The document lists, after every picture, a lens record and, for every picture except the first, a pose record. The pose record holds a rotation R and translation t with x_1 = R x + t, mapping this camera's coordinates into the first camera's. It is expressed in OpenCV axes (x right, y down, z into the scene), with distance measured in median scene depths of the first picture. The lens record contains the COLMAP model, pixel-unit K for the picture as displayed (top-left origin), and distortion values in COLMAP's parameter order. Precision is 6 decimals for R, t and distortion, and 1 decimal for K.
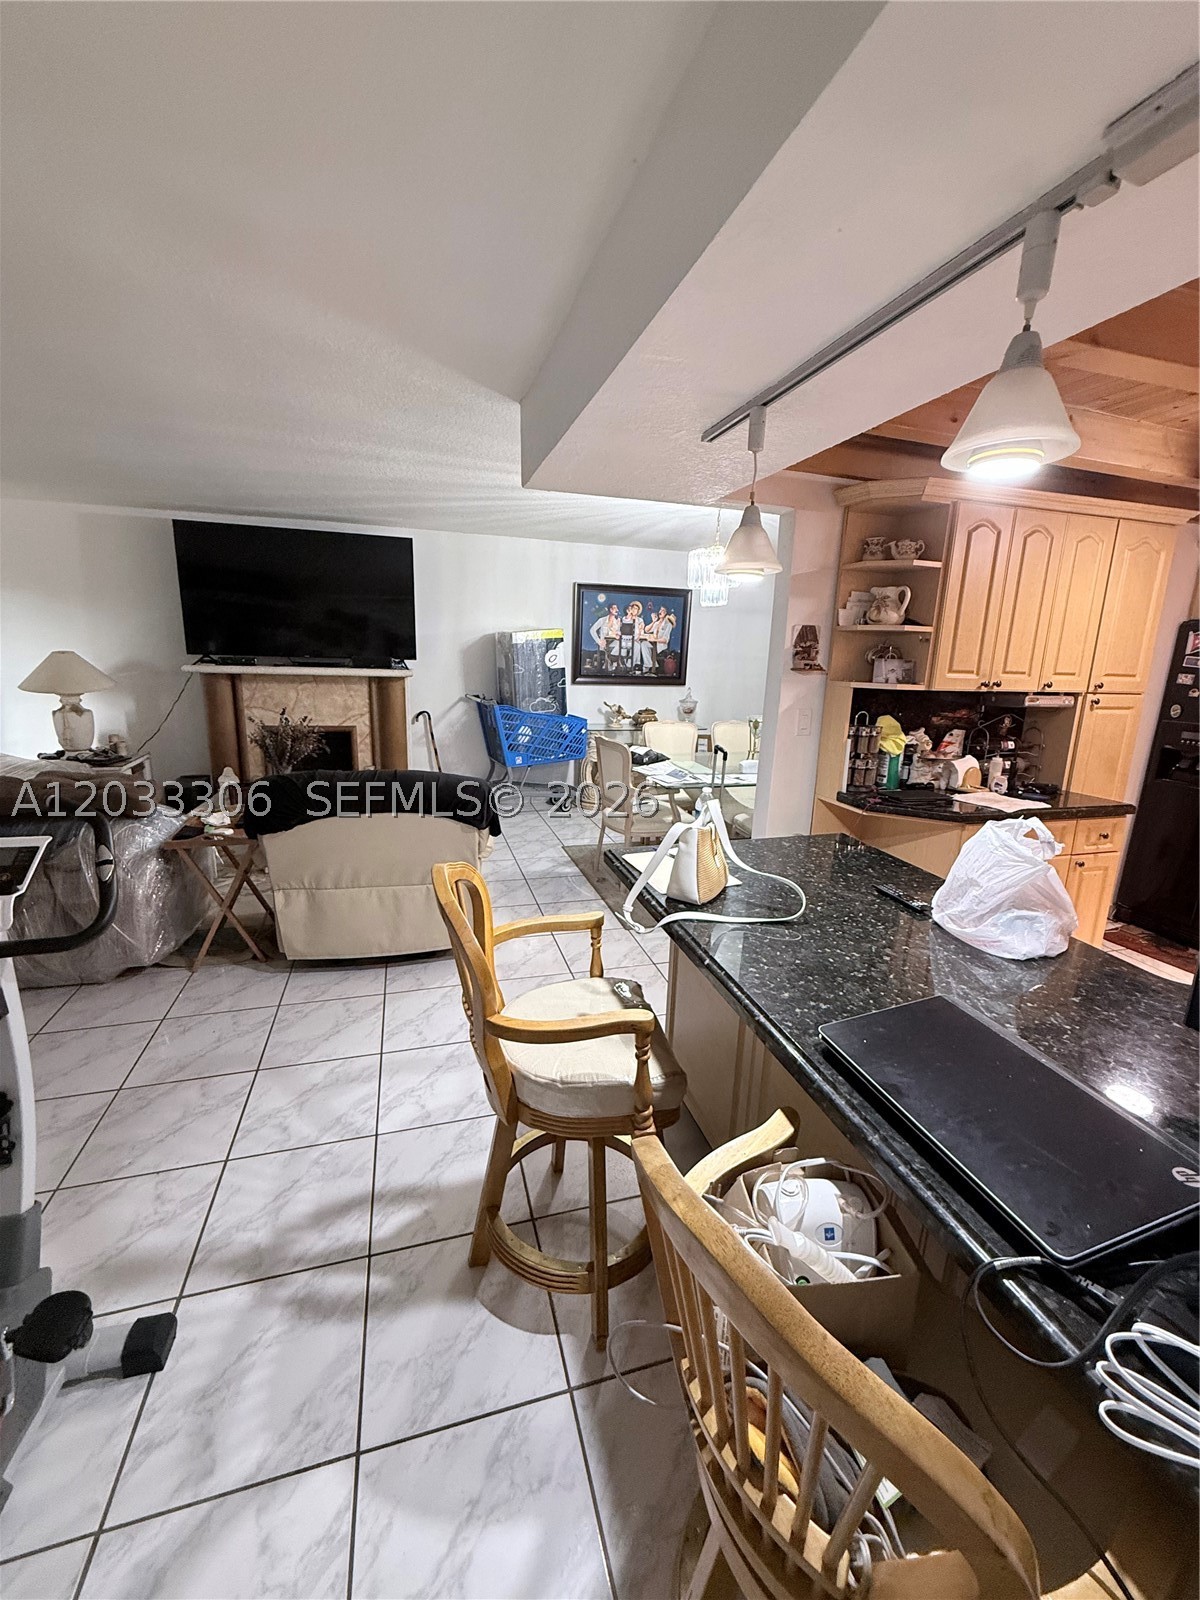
lens RADIAL K [[638.4, 0, 598.5], [0, 638.4, 798.9], [0, 0, 1]] dist [0.000695, -0.000207]
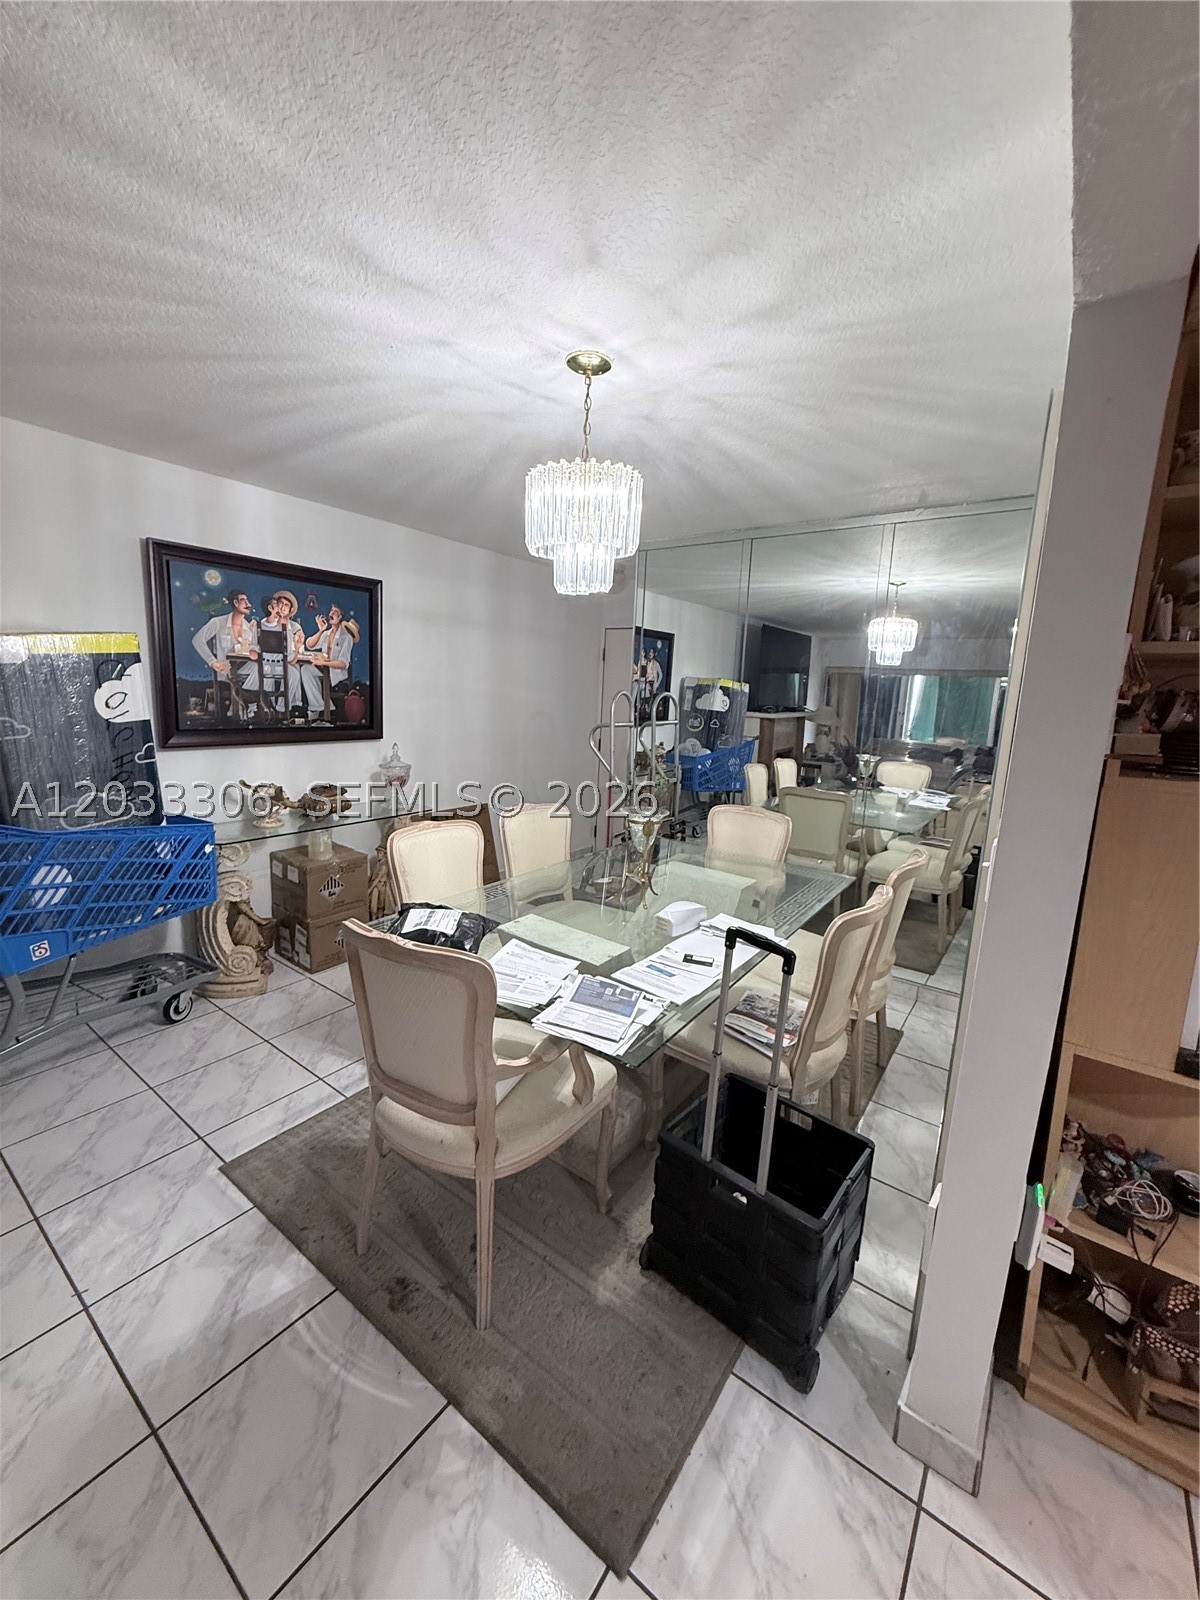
lens RADIAL K [[638.4, 0, 604.3], [0, 638.4, 792.7], [0, 0, 1]] dist [0.000695, -0.000207]
pose [[0.795188, -0.097774, 0.598428, -0.066527], [0.125084, 0.992138, -0.004111, -0.103770], [-0.593321, 0.078123, 0.801166, 0.417498]]
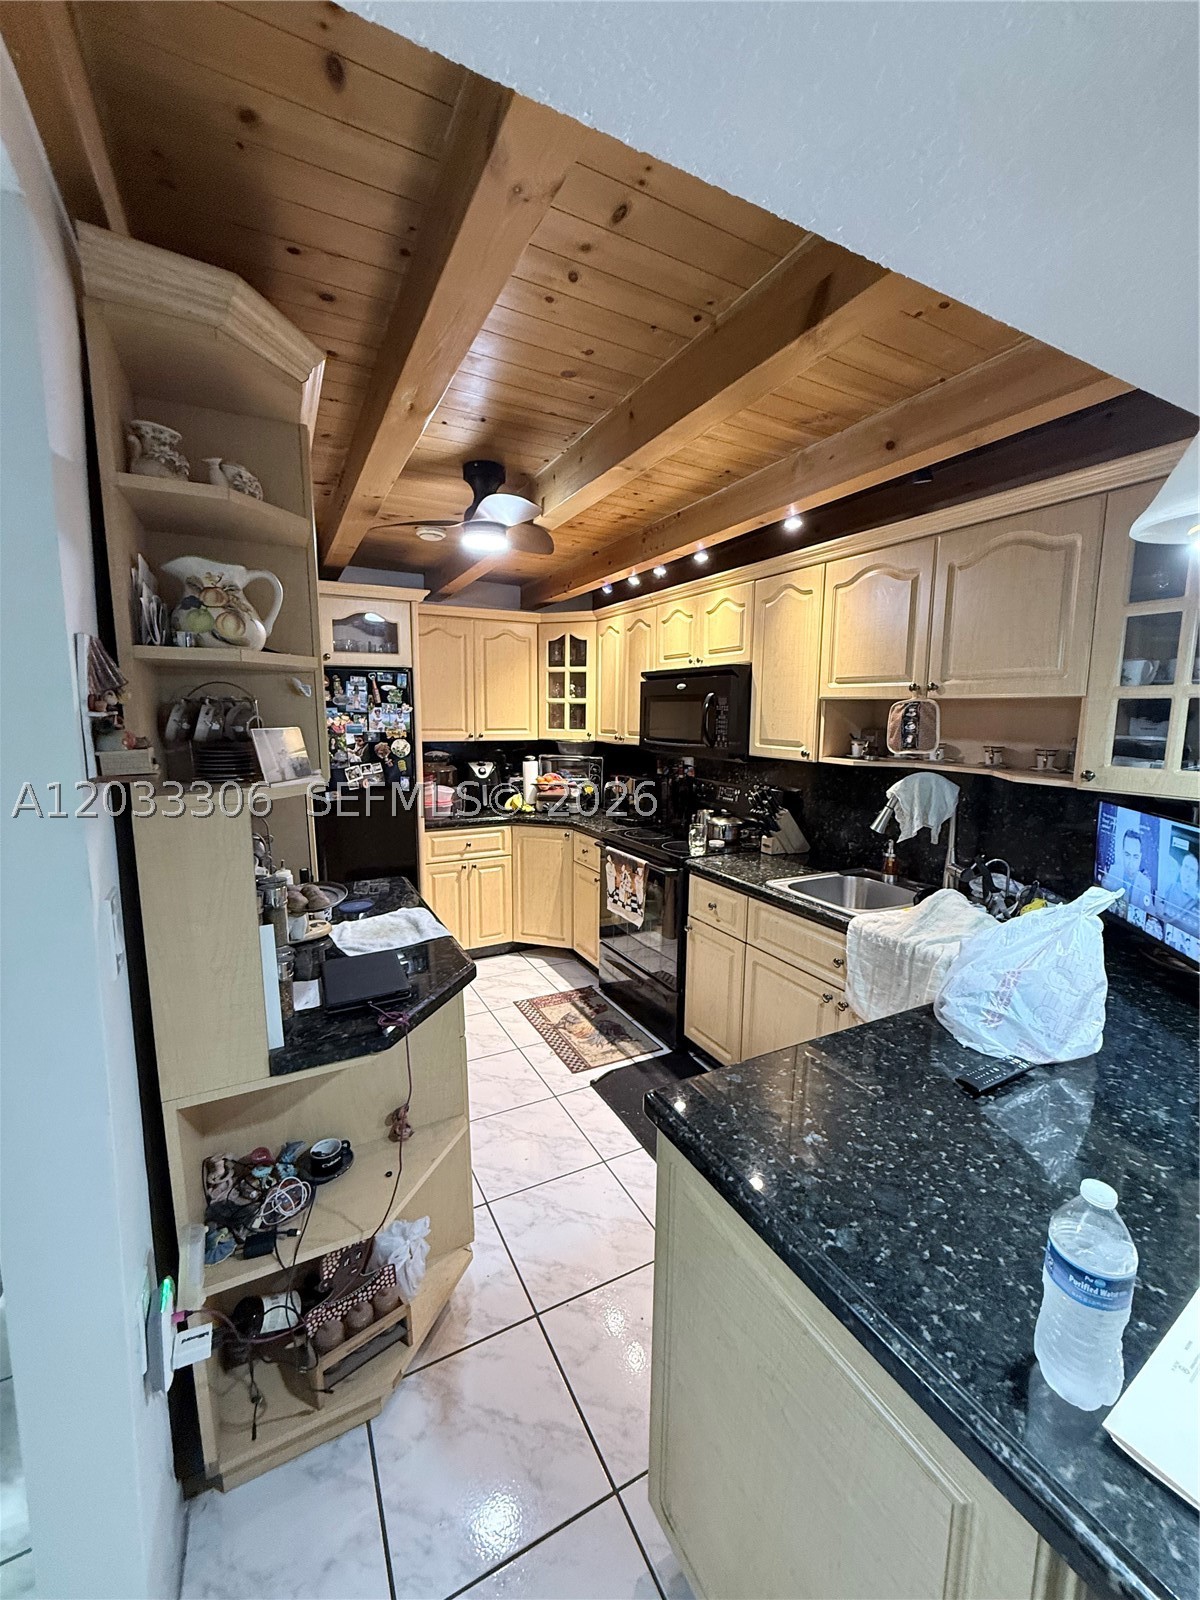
lens RADIAL K [[638.4, 0, 600.6], [0, 638.4, 795.8], [0, 0, 1]] dist [0.000695, -0.000207]
pose [[-0.202392, -0.158425, 0.966405, -0.006737], [0.216512, 0.955169, 0.201926, -0.097202], [-0.955071, 0.250107, -0.159018, 0.384361]]
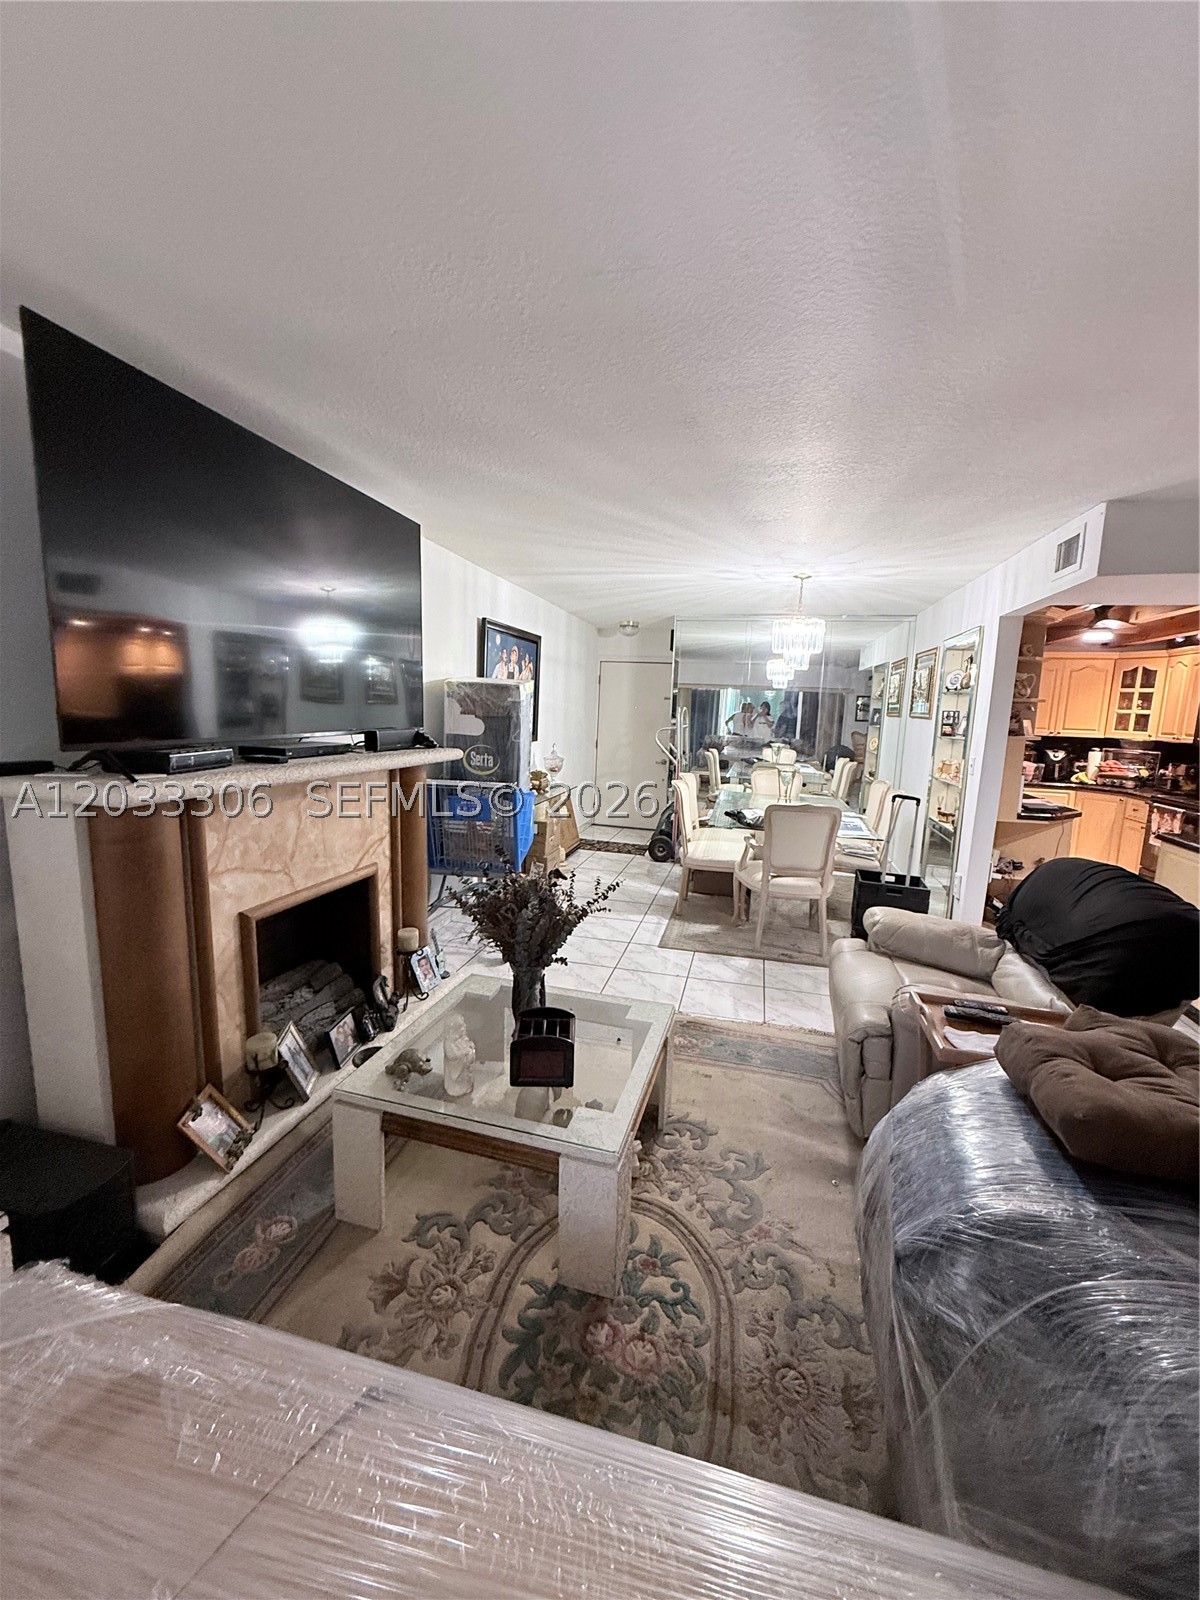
lens RADIAL K [[638.4, 0, 605.4], [0, 638.4, 793.2], [0, 0, 1]] dist [0.000695, -0.000207]
pose [[0.493957, -0.134209, 0.859066, -0.624394], [0.181643, 0.982143, 0.048994, -0.139592], [-0.850301, 0.131843, 0.509515, 0.498295]]
